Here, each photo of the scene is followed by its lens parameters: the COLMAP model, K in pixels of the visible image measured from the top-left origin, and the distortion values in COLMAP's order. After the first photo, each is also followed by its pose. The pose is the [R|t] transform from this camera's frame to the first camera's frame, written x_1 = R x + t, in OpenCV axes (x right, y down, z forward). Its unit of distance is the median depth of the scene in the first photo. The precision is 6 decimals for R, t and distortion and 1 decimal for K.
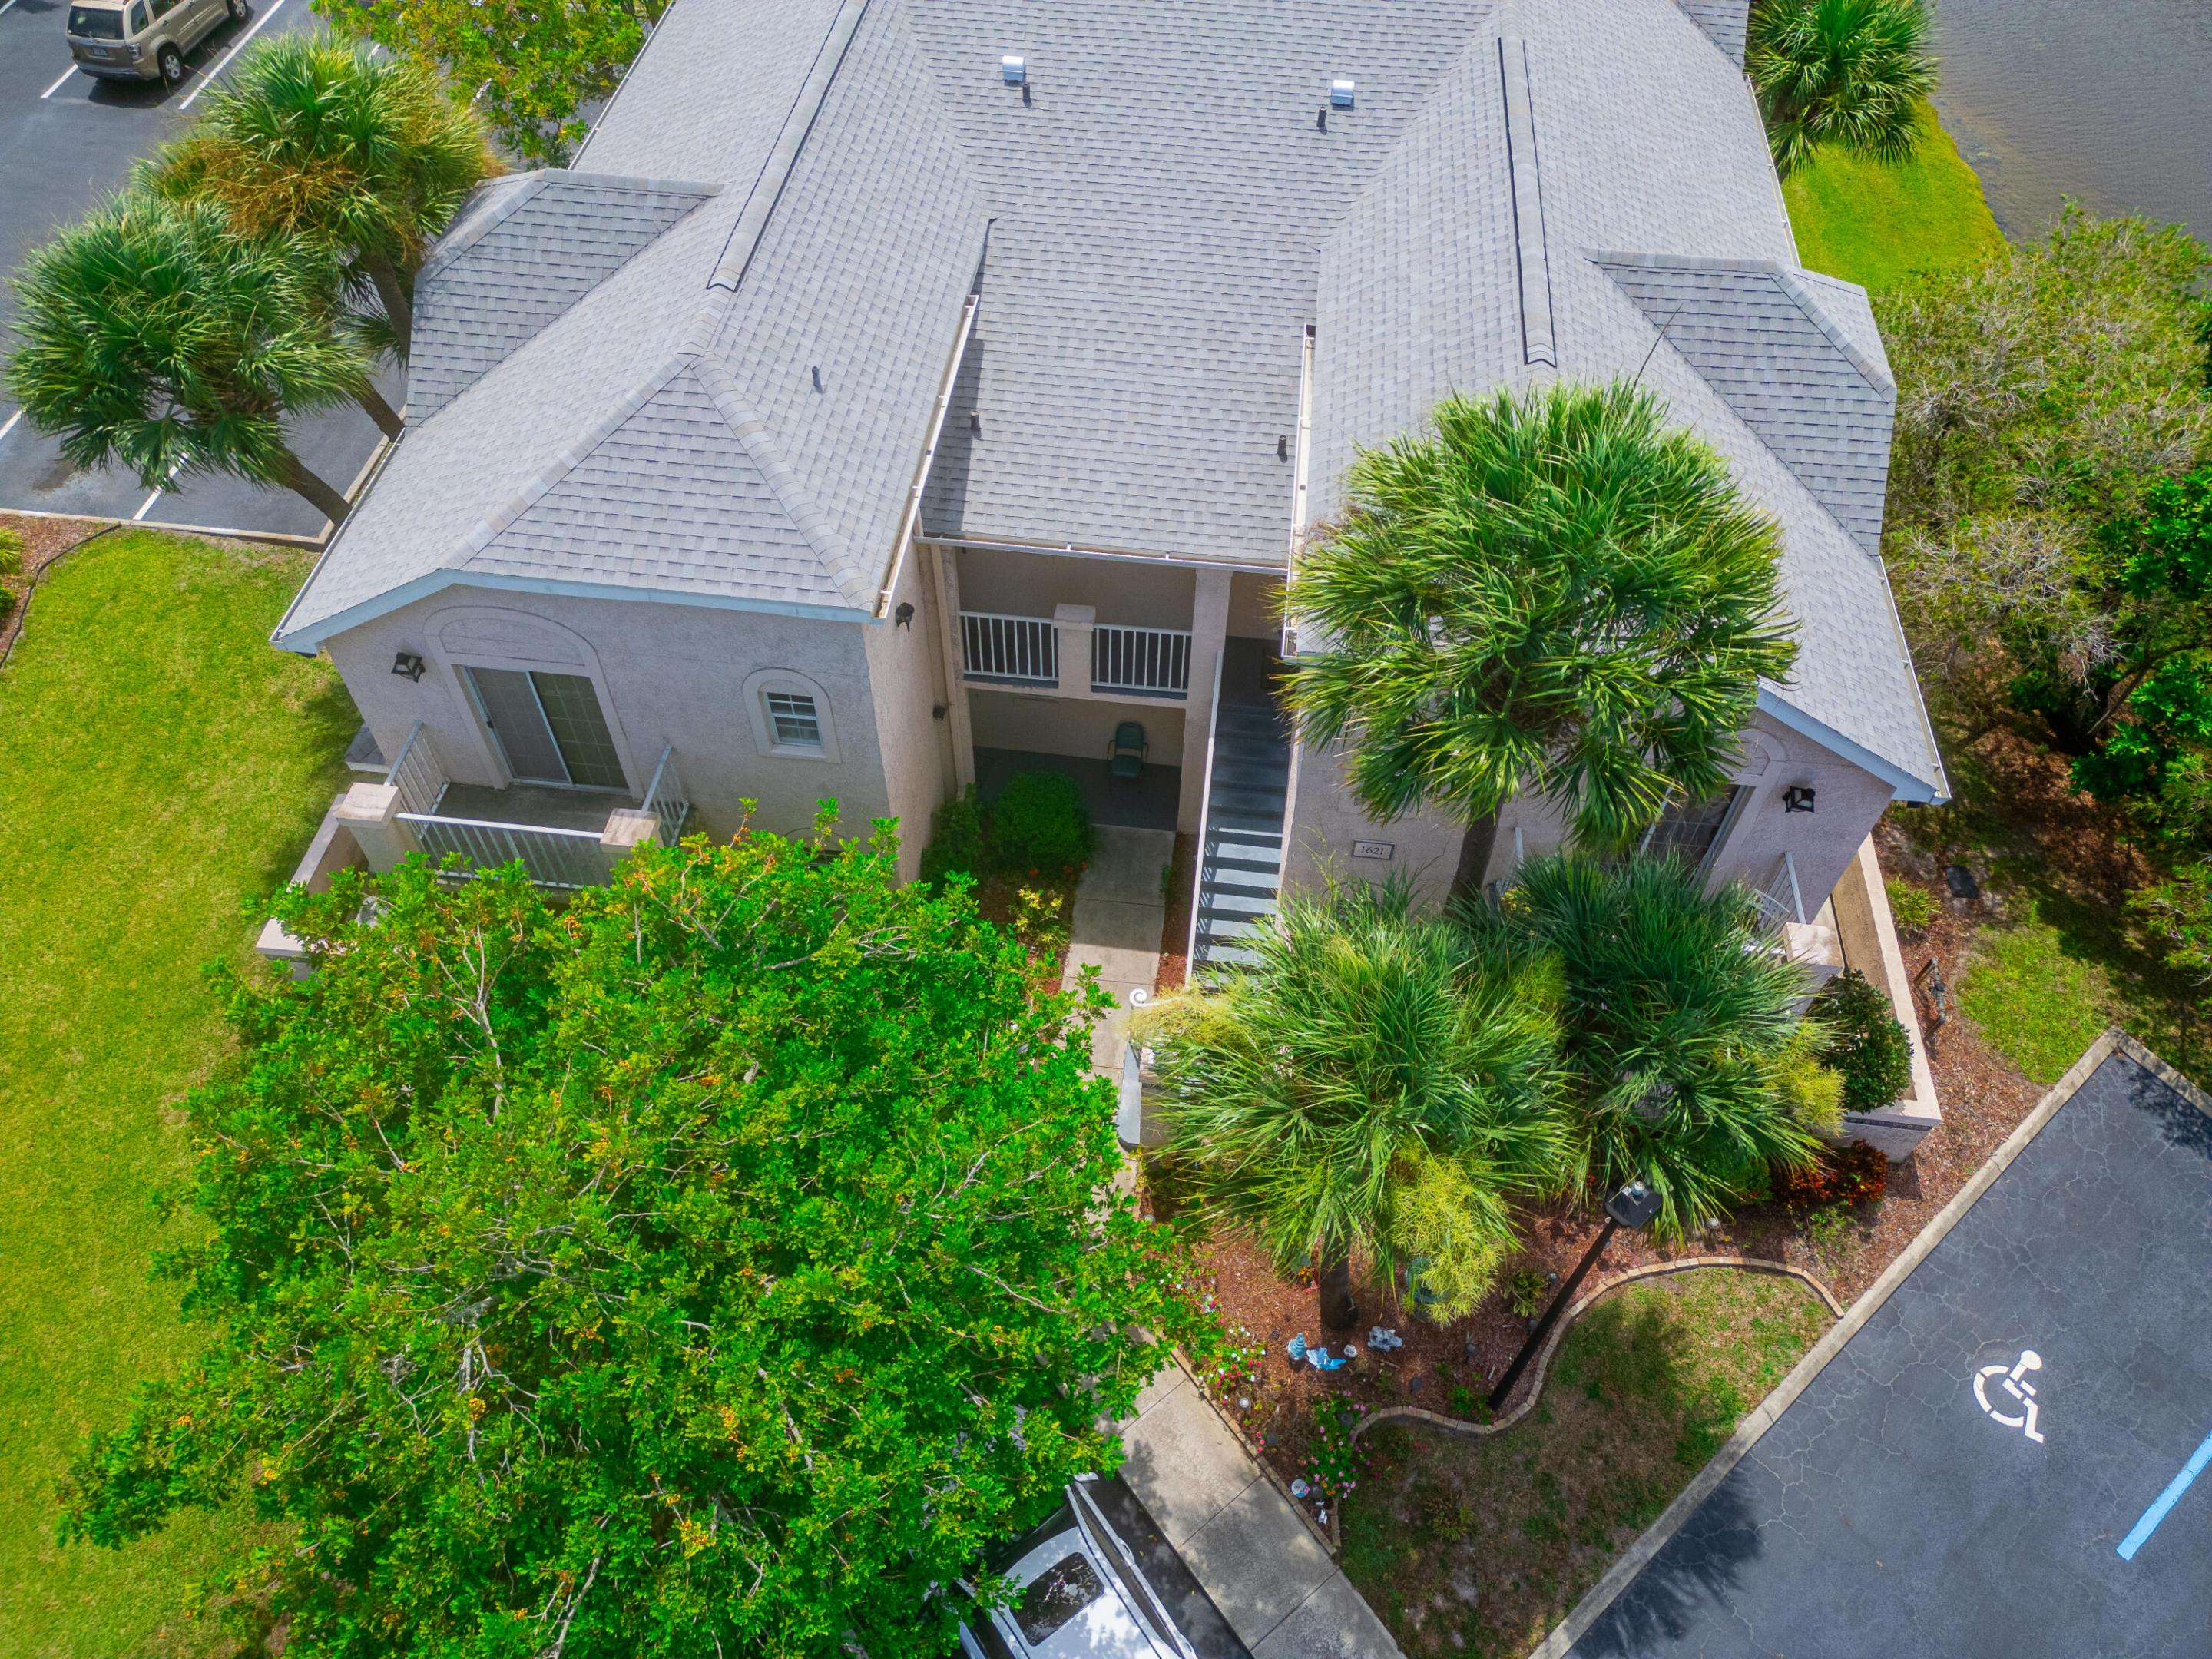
lens RADIAL K [[1556.6, 0, 1111.6], [0, 1556.6, 834.0], [0, 0, 1]] dist [0.066532, -0.073930]
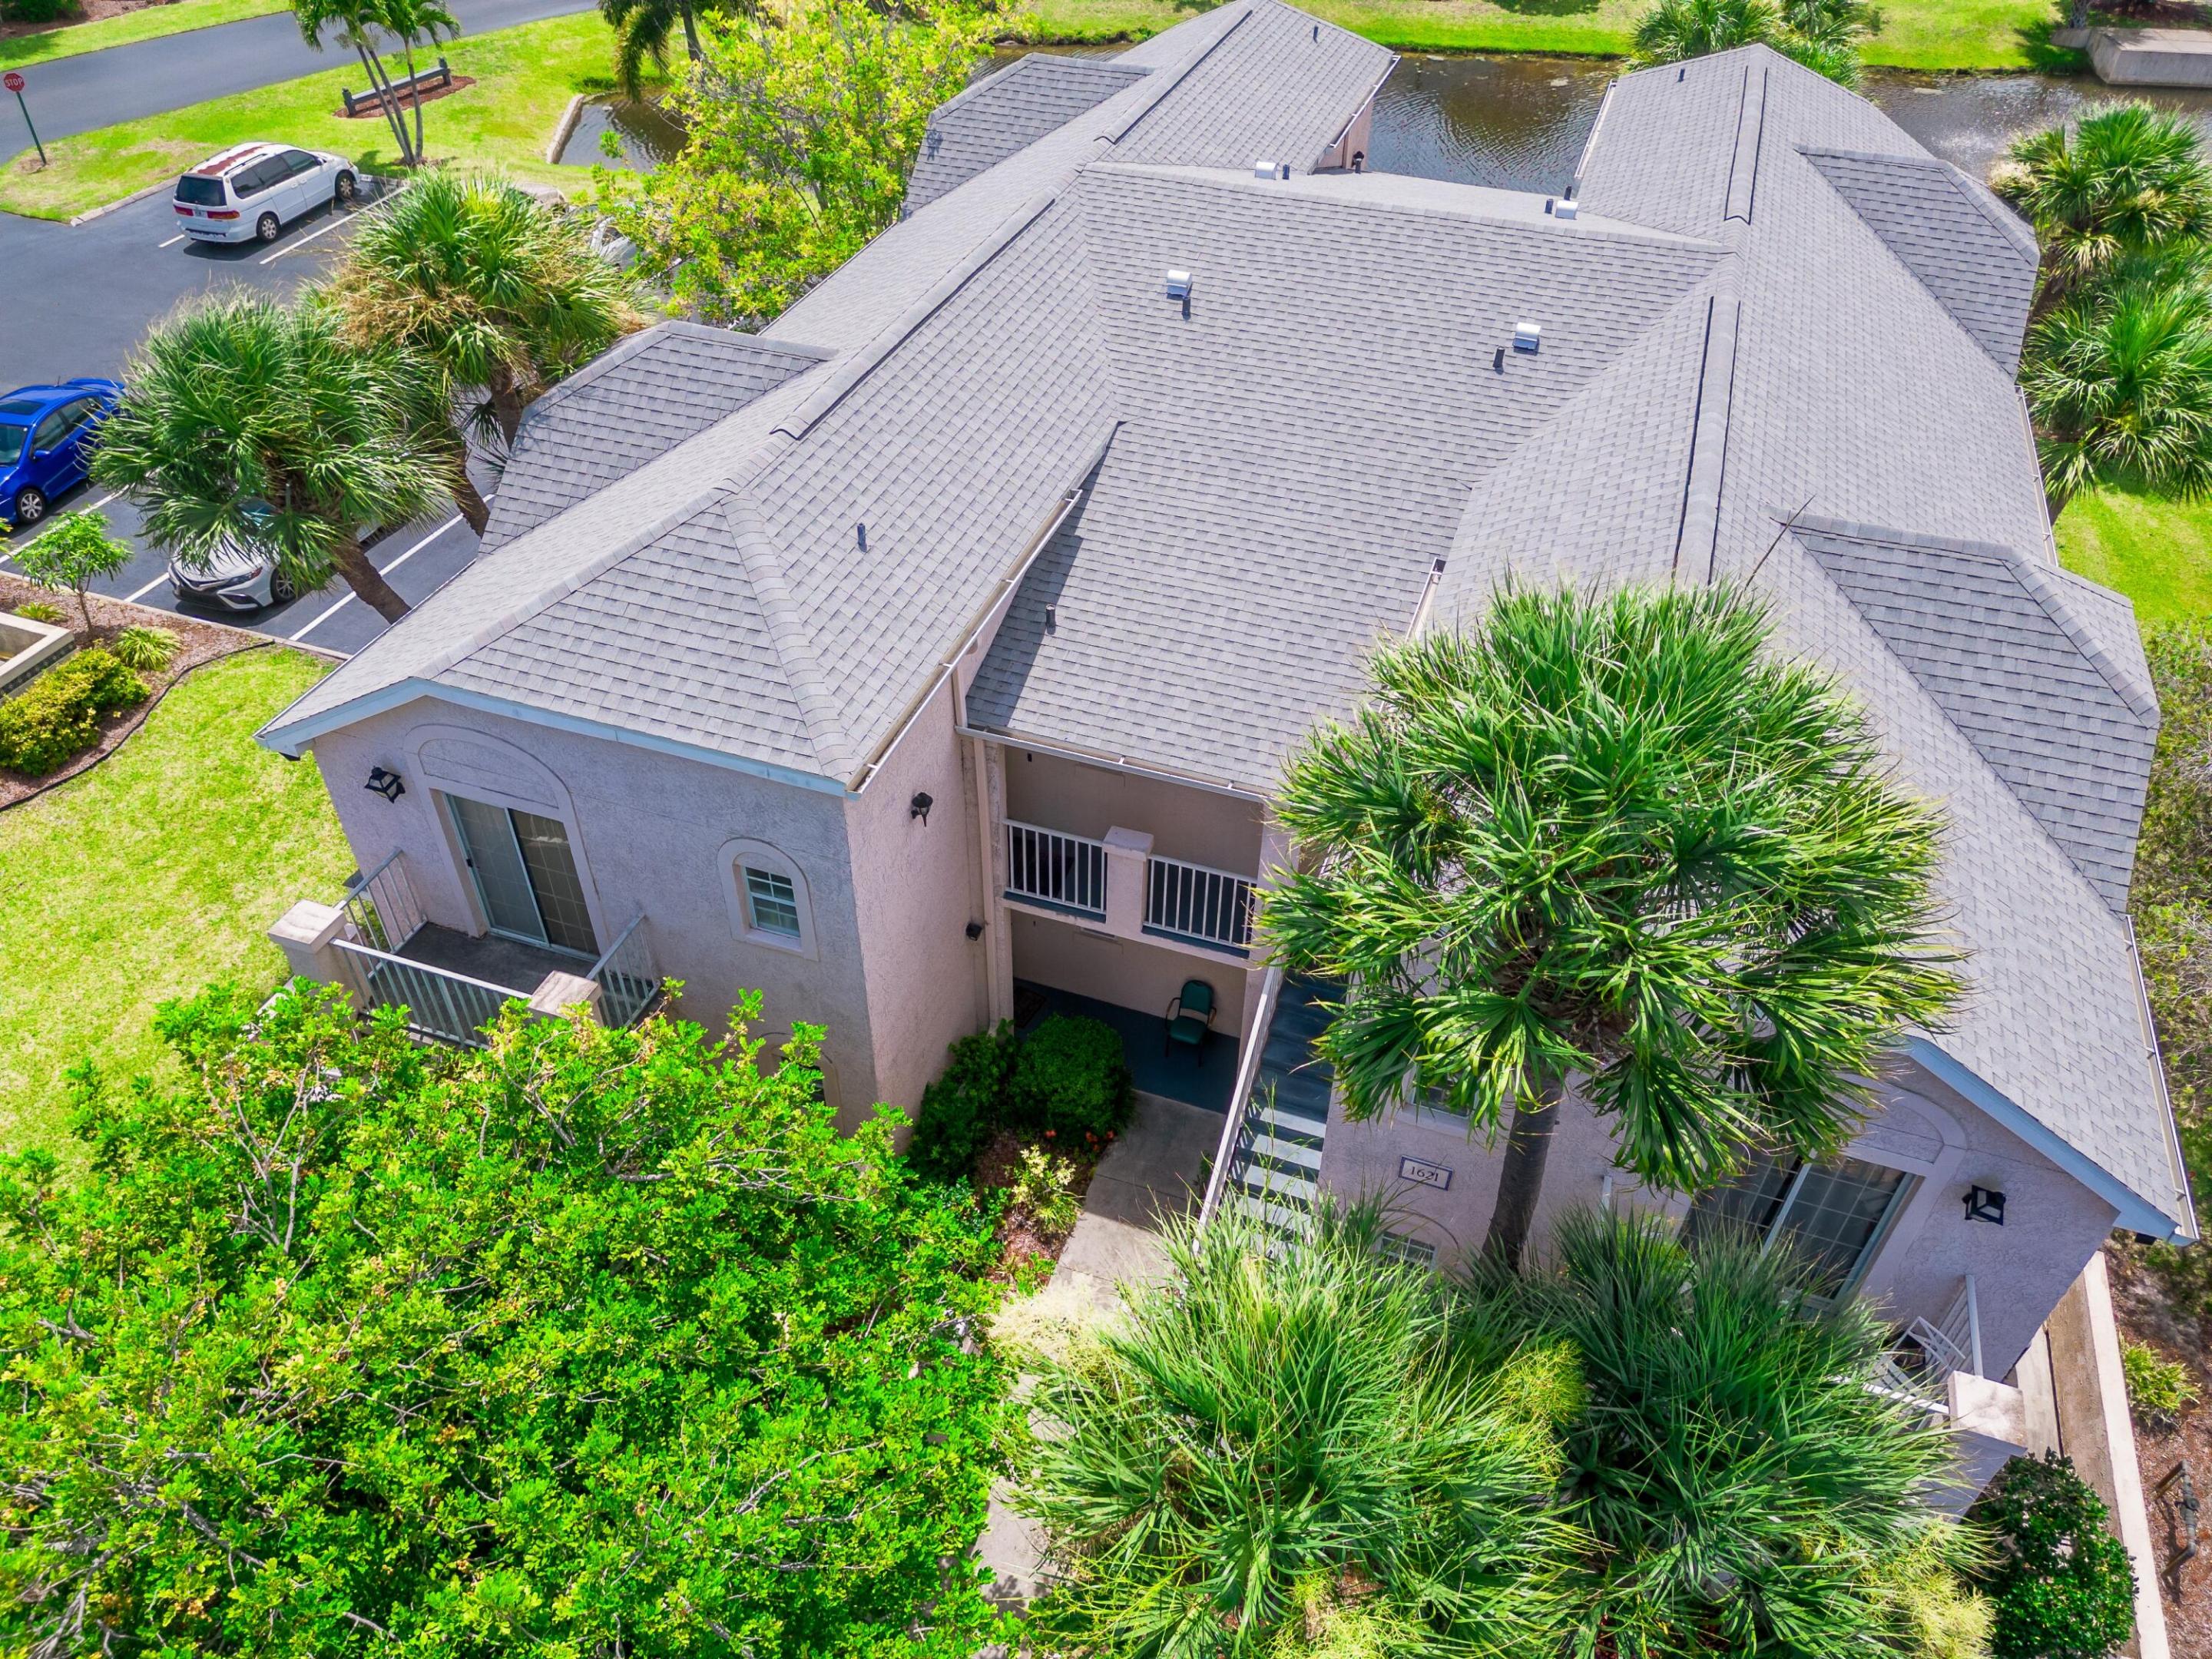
lens RADIAL K [[1556.6, 0, 1111.6], [0, 1556.6, 834.0], [0, 0, 1]] dist [0.066532, -0.073930]
pose [[0.976447, 0.144050, -0.160628, 0.112936], [-0.170983, 0.970693, -0.168878, 0.004363], [0.131594, 0.192365, 0.972460, 0.158334]]
